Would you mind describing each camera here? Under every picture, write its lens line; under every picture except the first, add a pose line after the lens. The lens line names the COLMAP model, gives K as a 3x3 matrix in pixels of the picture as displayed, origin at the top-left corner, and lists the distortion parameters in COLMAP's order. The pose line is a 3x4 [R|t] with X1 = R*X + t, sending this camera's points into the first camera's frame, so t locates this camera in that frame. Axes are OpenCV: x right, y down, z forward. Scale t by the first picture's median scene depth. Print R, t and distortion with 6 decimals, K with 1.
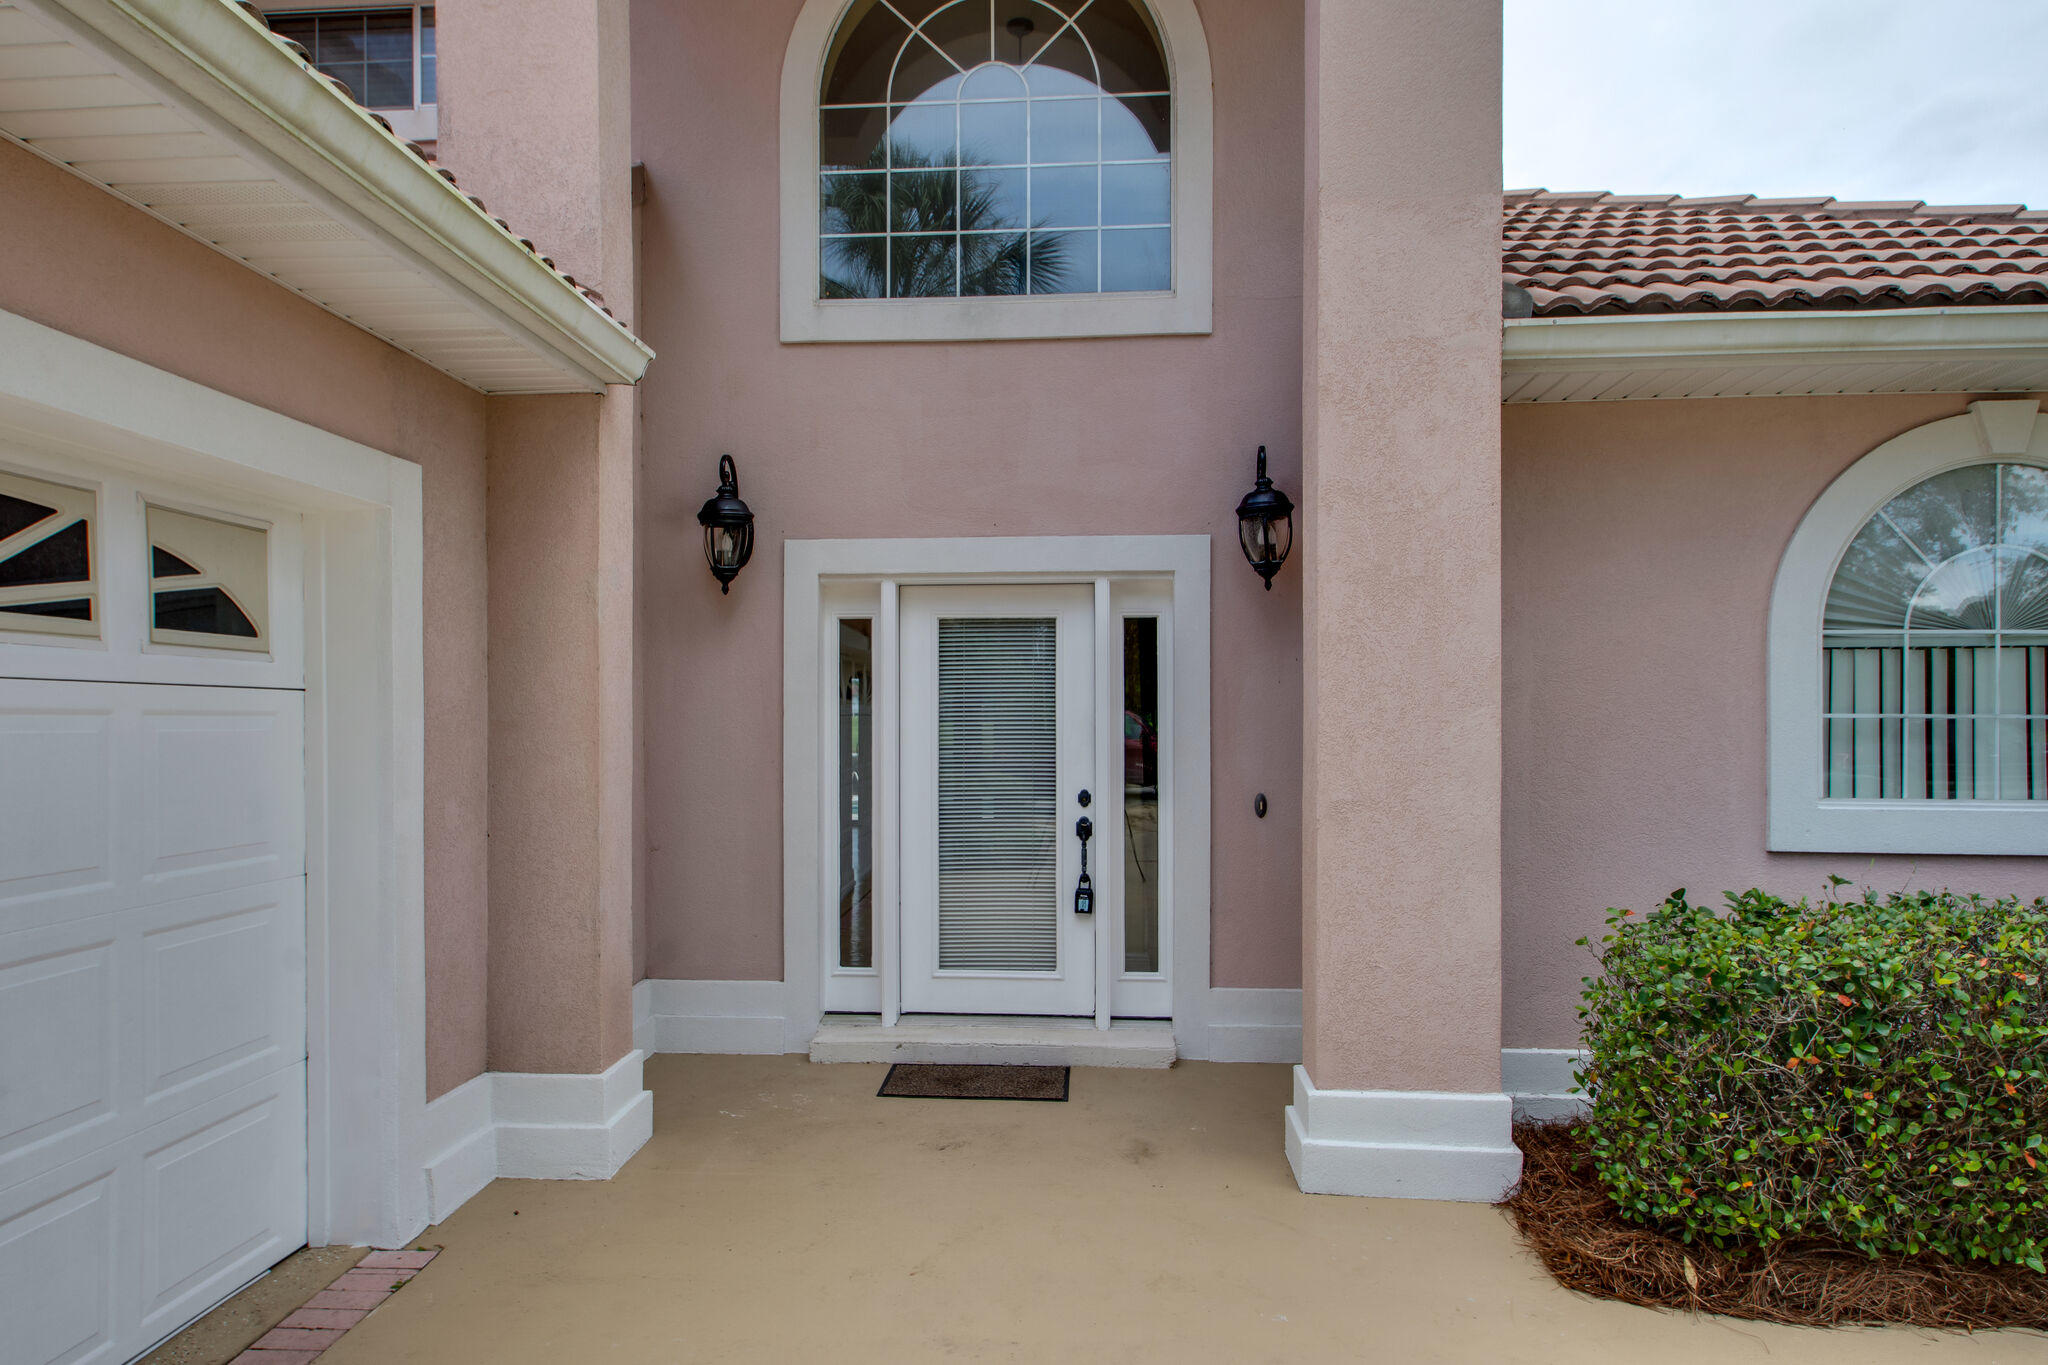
lens RADIAL K [[1049.0, 0, 995.6], [0, 1049.0, 722.2], [0, 0, 1]] dist [0.000817, -0.000501]
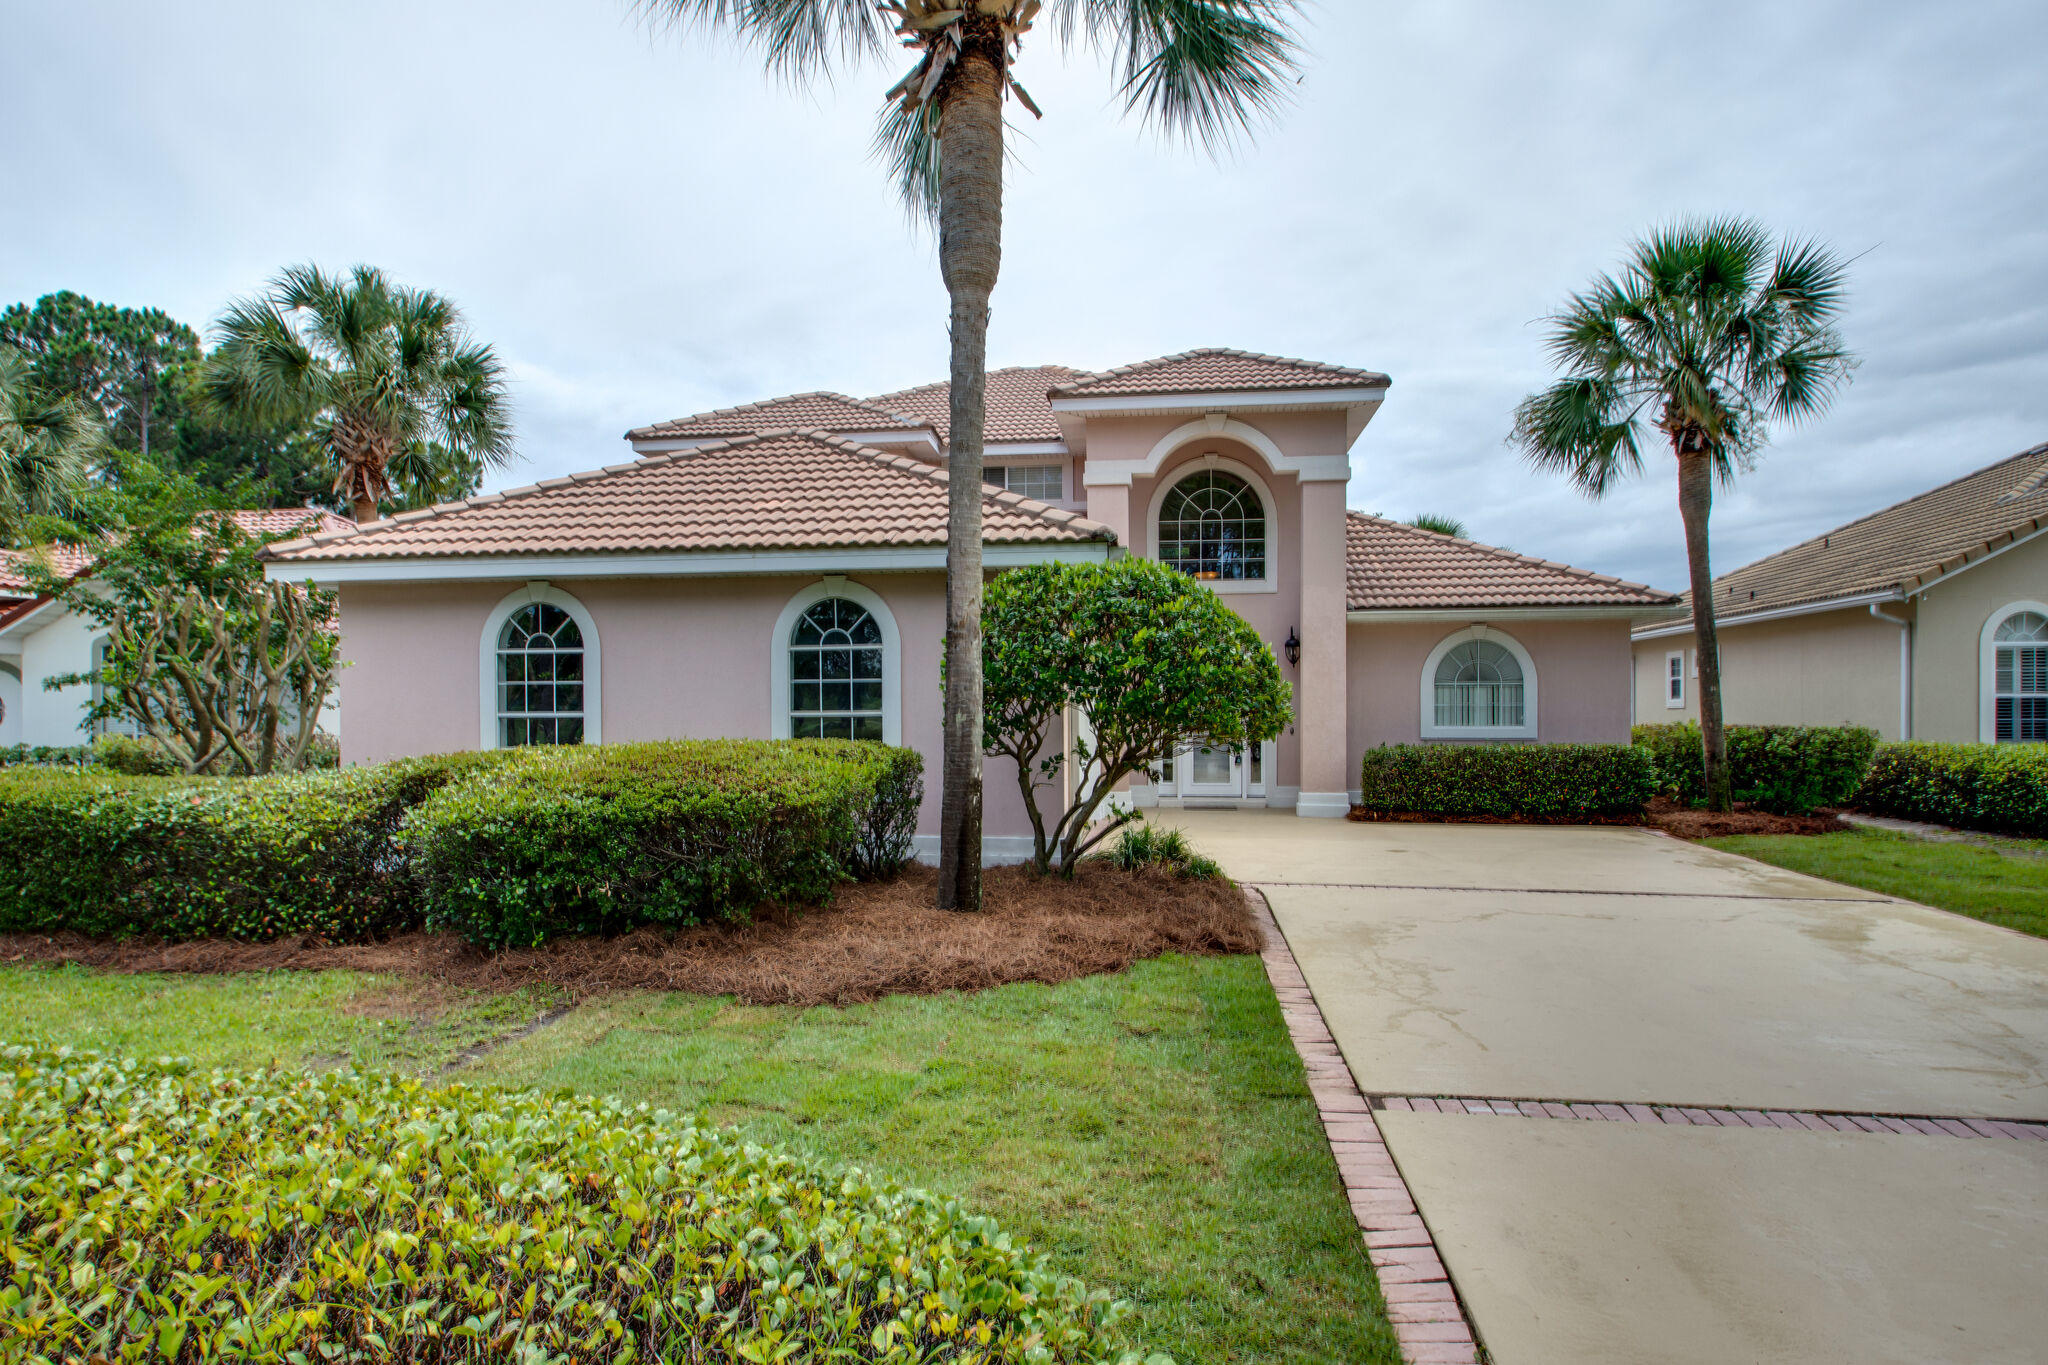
lens RADIAL K [[826.9, 0, 1088.3], [0, 826.9, 711.4], [0, 0, 1]] dist [0.002113, 0.000133]
pose [[0.999927, -0.002679, -0.011794, -0.468130], [0.002576, 0.999958, -0.008749, 0.046682], [0.011817, 0.008718, 0.999892, -2.115030]]
